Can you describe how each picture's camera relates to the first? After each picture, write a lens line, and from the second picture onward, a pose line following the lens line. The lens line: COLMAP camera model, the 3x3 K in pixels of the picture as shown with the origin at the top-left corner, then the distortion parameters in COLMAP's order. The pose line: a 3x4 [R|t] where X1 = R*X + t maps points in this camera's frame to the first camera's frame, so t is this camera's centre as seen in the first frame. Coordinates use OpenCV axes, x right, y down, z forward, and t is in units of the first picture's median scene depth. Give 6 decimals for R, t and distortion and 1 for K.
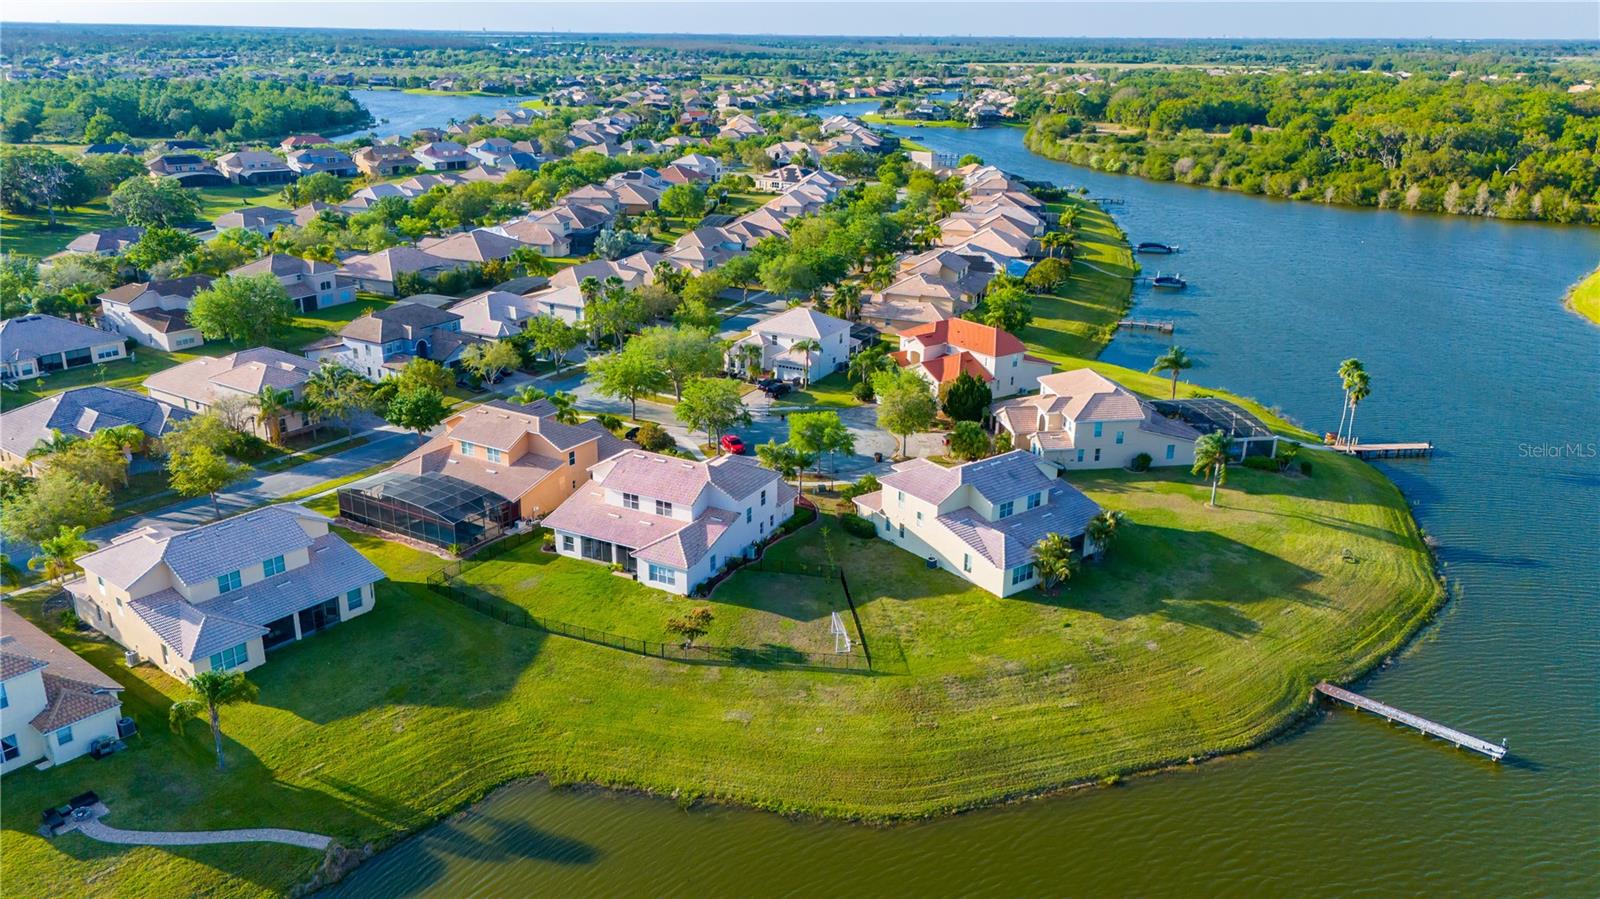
lens RADIAL K [[1189.7, 0, 802.8], [0, 1189.7, 444.5], [0, 0, 1]] dist [0.075931, -0.077450]
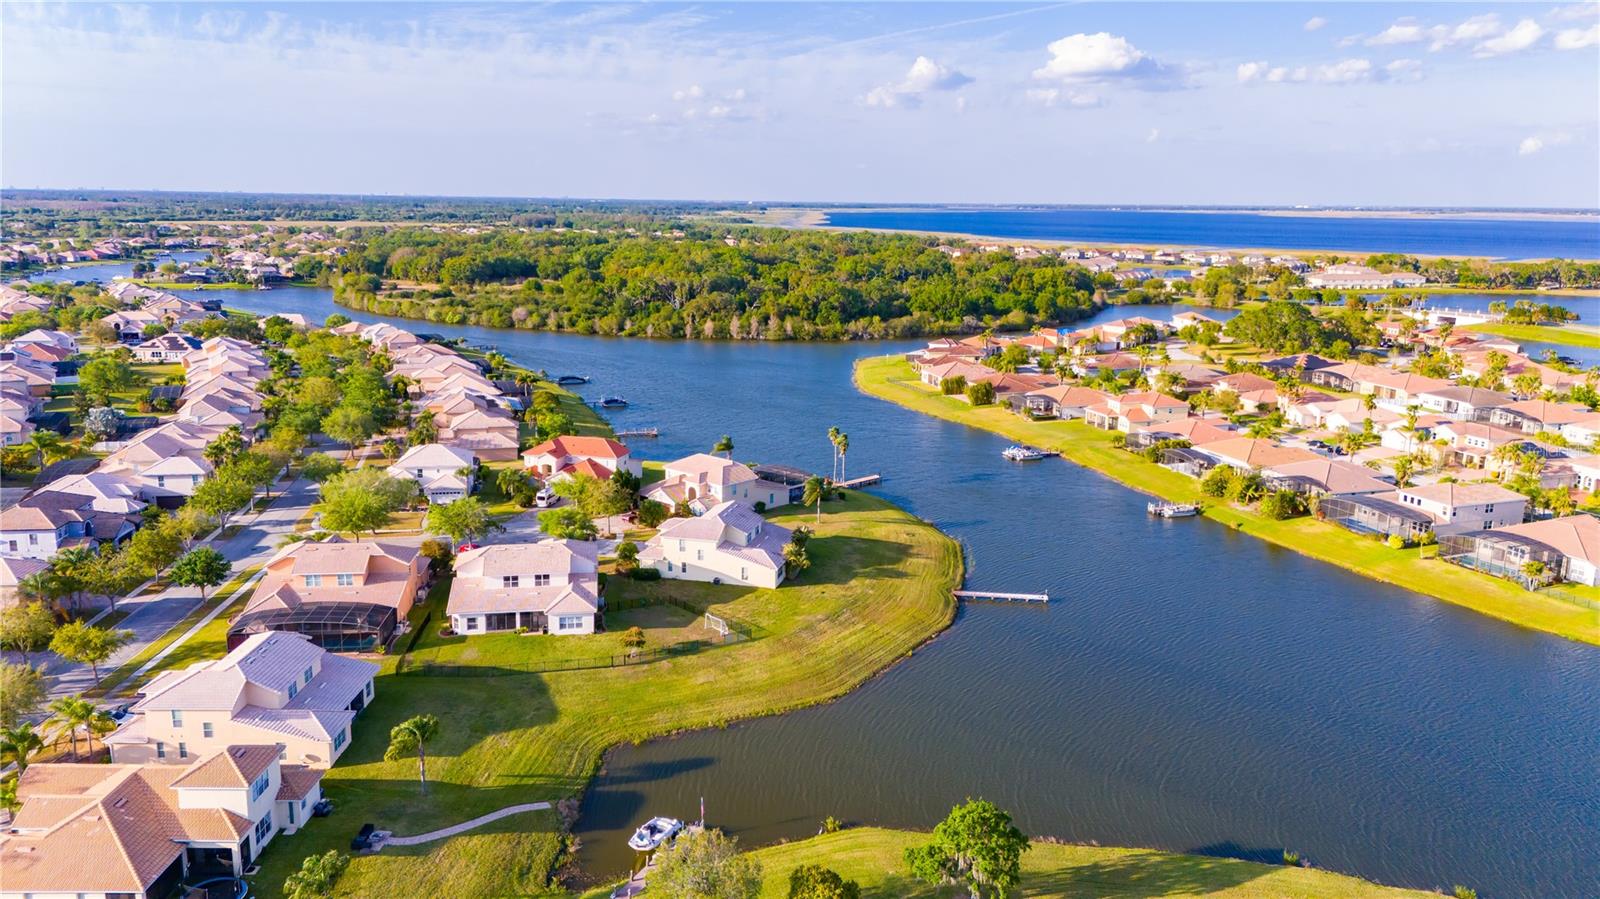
lens RADIAL K [[1189.7, 0, 814.3], [0, 1189.7, 453.3], [0, 0, 1]] dist [0.075931, -0.077450]
pose [[0.784776, -0.129415, 0.606117, -0.440735], [0.196614, 0.979427, -0.045444, 0.023047], [-0.587766, 0.154835, 0.794076, -0.173194]]
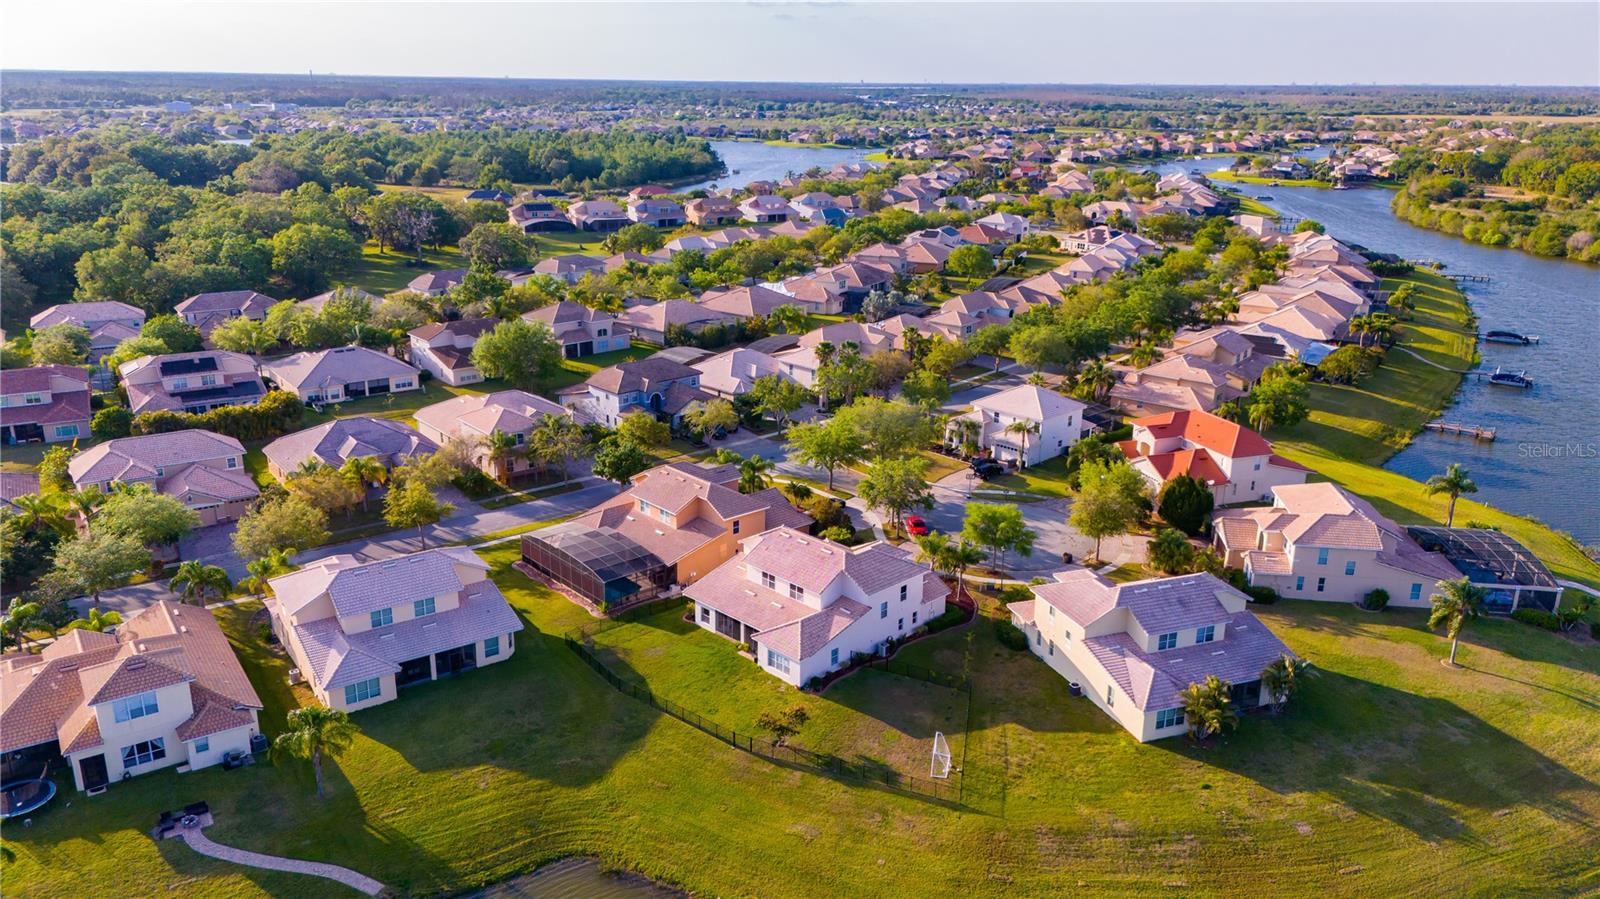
lens RADIAL K [[1189.7, 0, 799.3], [0, 1189.7, 441.8], [0, 0, 1]] dist [0.075931, -0.077450]
pose [[0.955166, 0.084783, -0.283671, 0.100078], [-0.095911, 0.995062, -0.025548, -0.029420], [0.280105, 0.051610, 0.958581, 0.037638]]
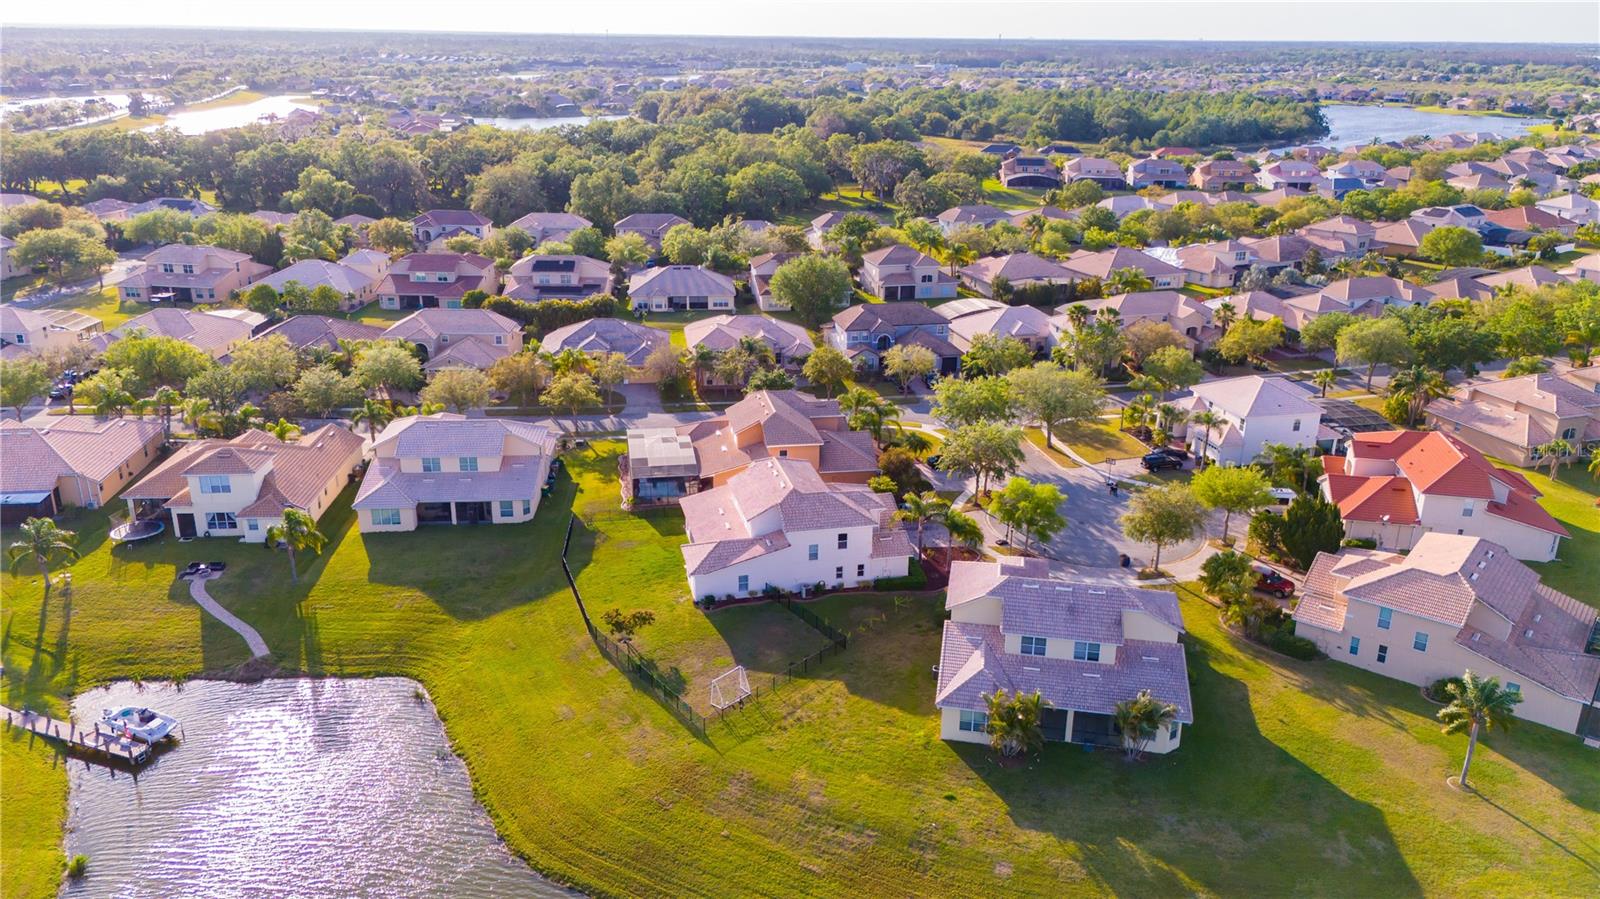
lens RADIAL K [[1189.7, 0, 791.3], [0, 1189.7, 459.0], [0, 0, 1]] dist [0.075931, -0.077450]
pose [[0.657870, 0.248592, -0.710921, 0.394811], [-0.249041, 0.962657, 0.106162, -0.071133], [0.710764, 0.107208, 0.695212, 0.219969]]
